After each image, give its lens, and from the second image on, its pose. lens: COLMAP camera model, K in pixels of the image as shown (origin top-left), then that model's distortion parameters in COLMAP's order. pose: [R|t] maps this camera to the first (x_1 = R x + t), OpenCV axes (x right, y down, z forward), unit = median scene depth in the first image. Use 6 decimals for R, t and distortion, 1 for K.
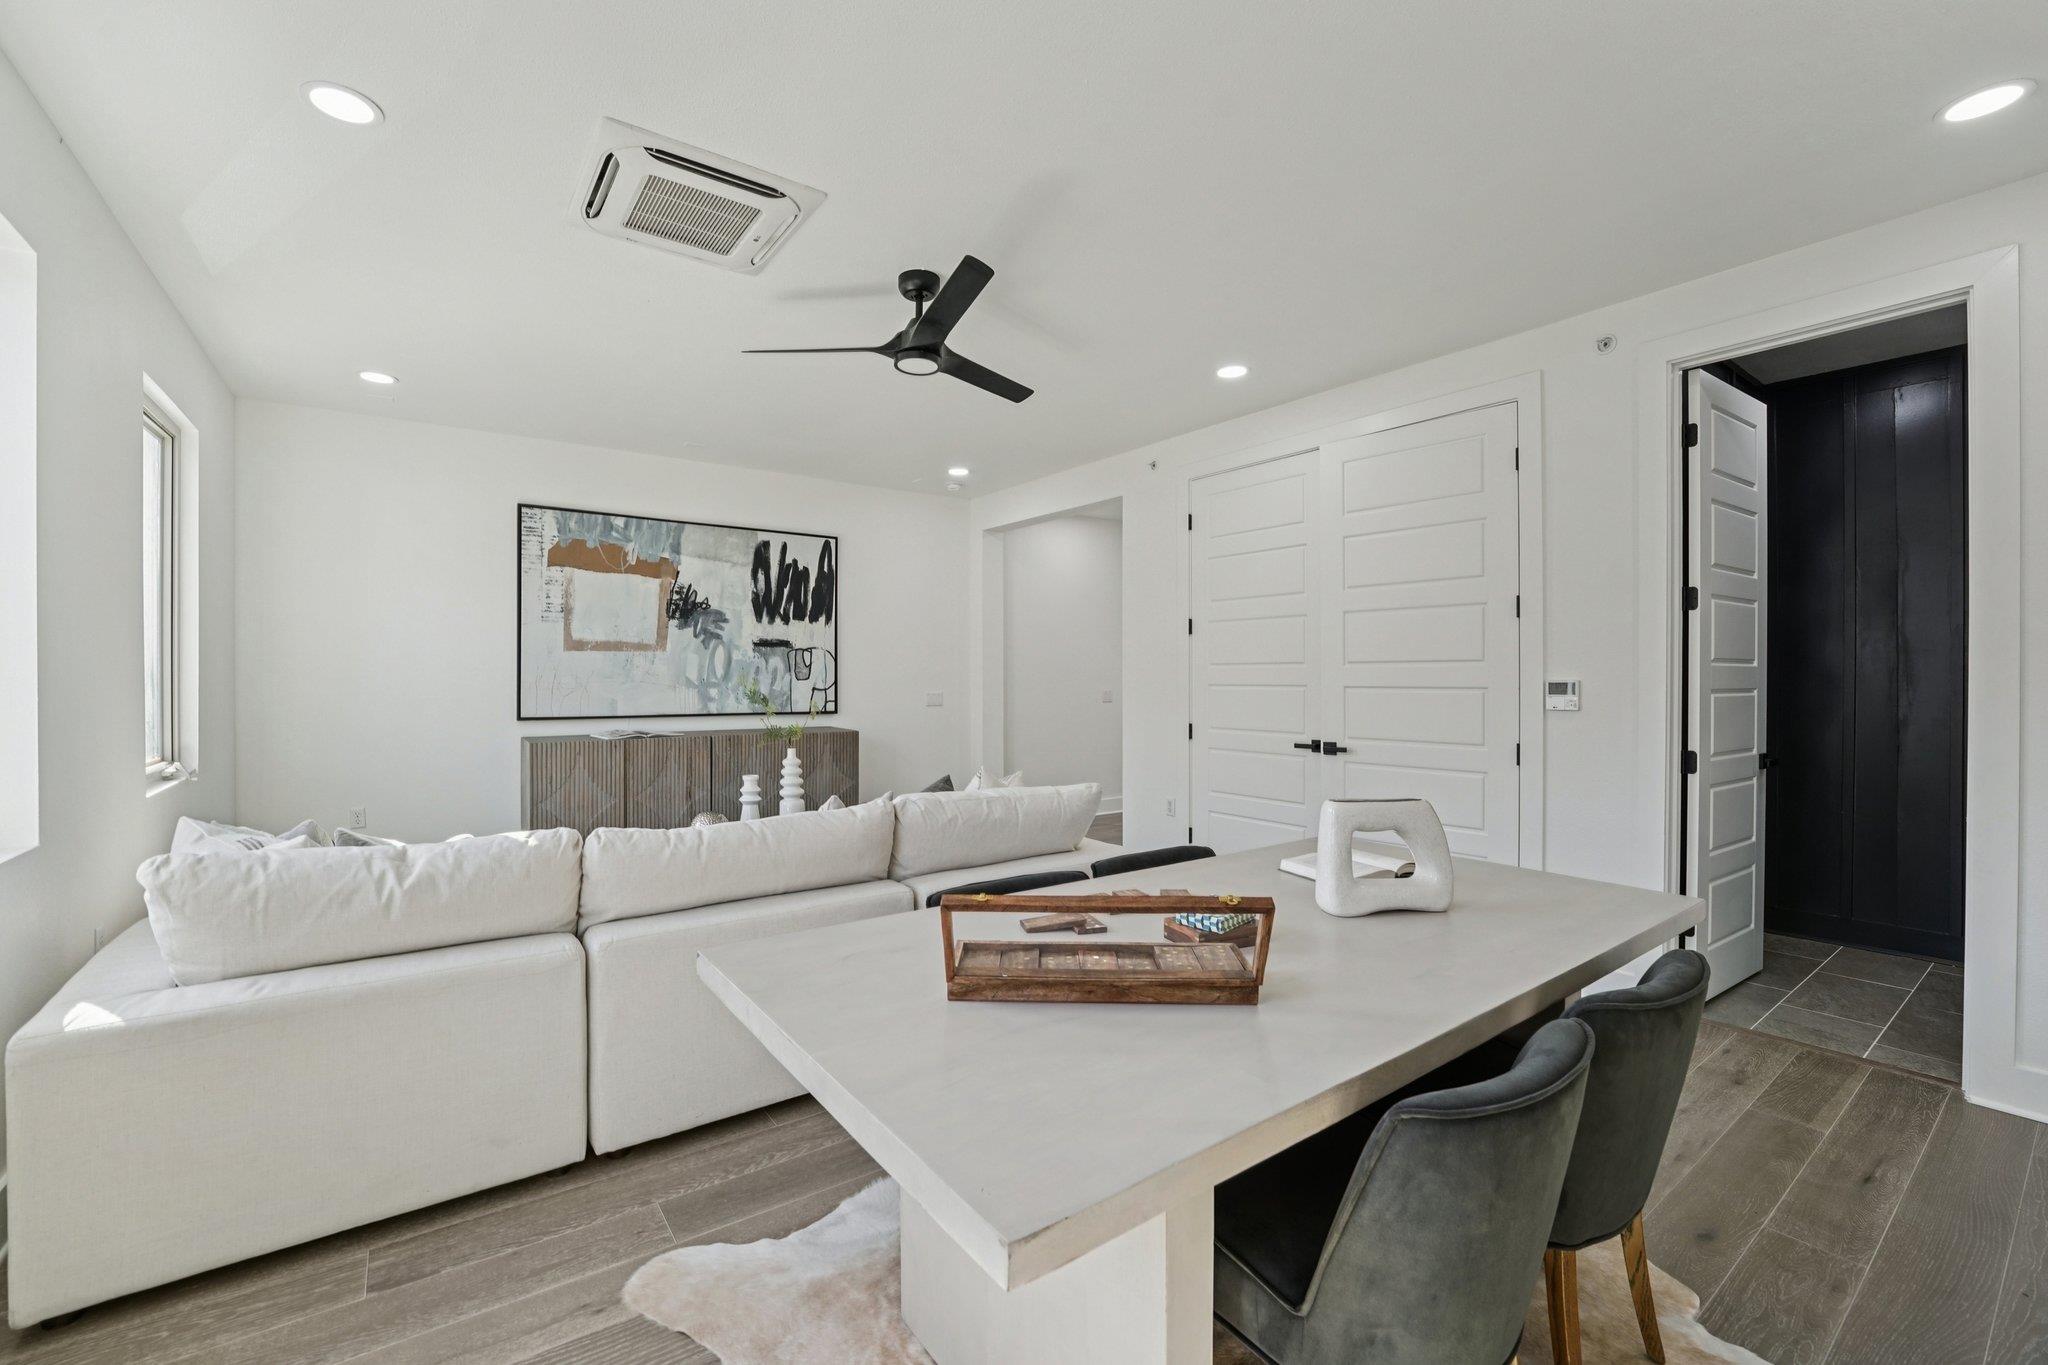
lens RADIAL K [[854.6, 0, 1011.8], [0, 854.6, 682.3], [0, 0, 1]] dist [-0.023587, 0.001921]
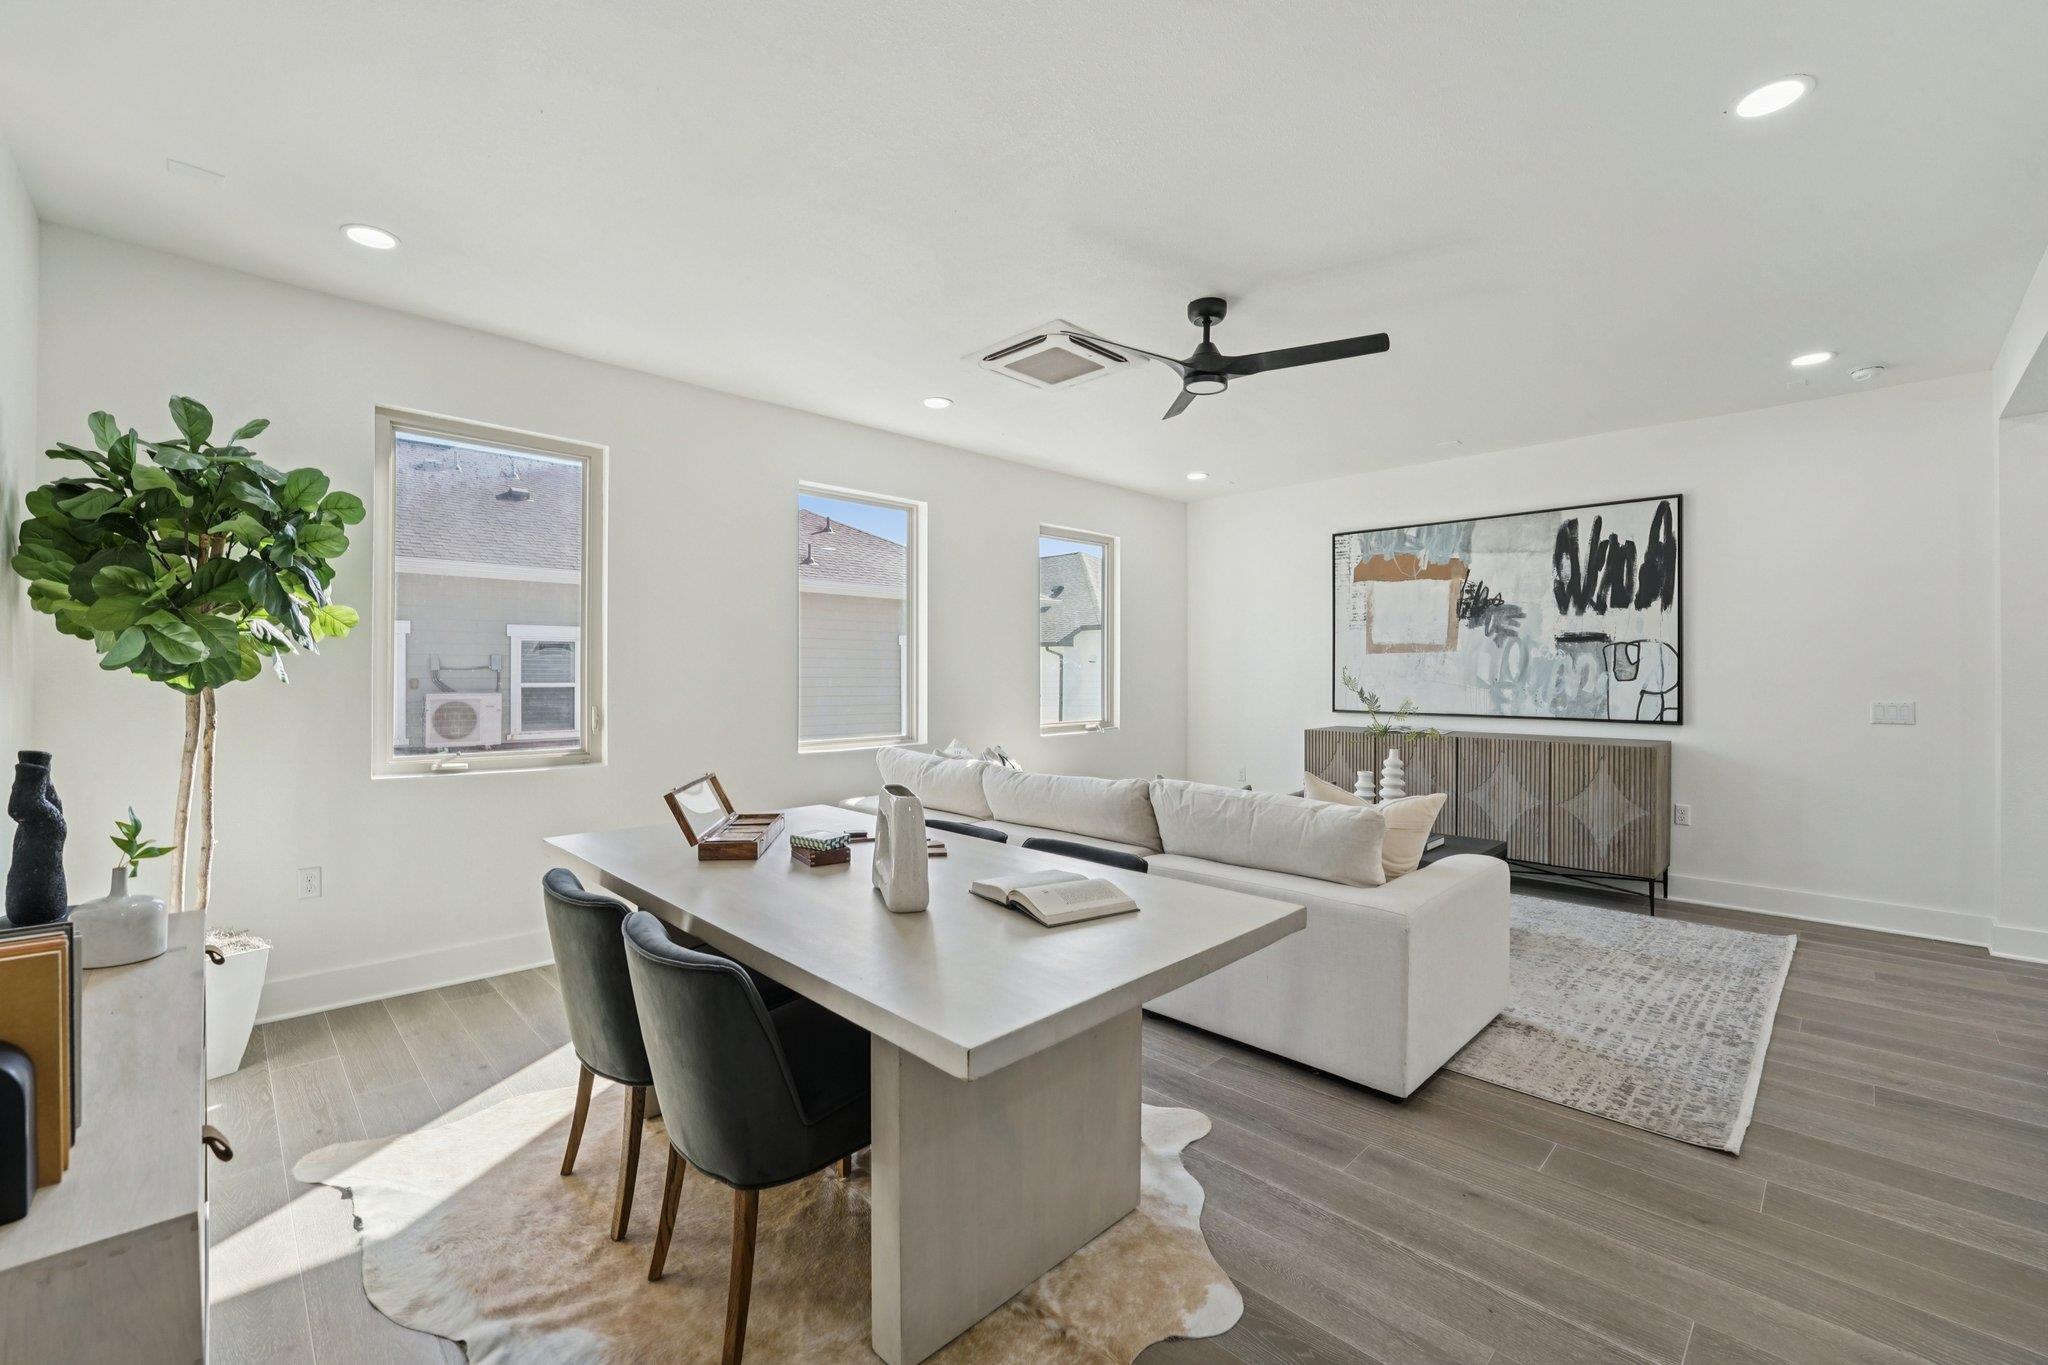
lens RADIAL K [[854.6, 0, 1008.0], [0, 854.6, 673.8], [0, 0, 1]] dist [-0.023587, 0.001921]
pose [[0.148053, -0.002577, -0.988976, 0.488443], [-0.008663, 0.999955, -0.003903, -0.001050], [0.988942, 0.009145, 0.148024, 0.315120]]
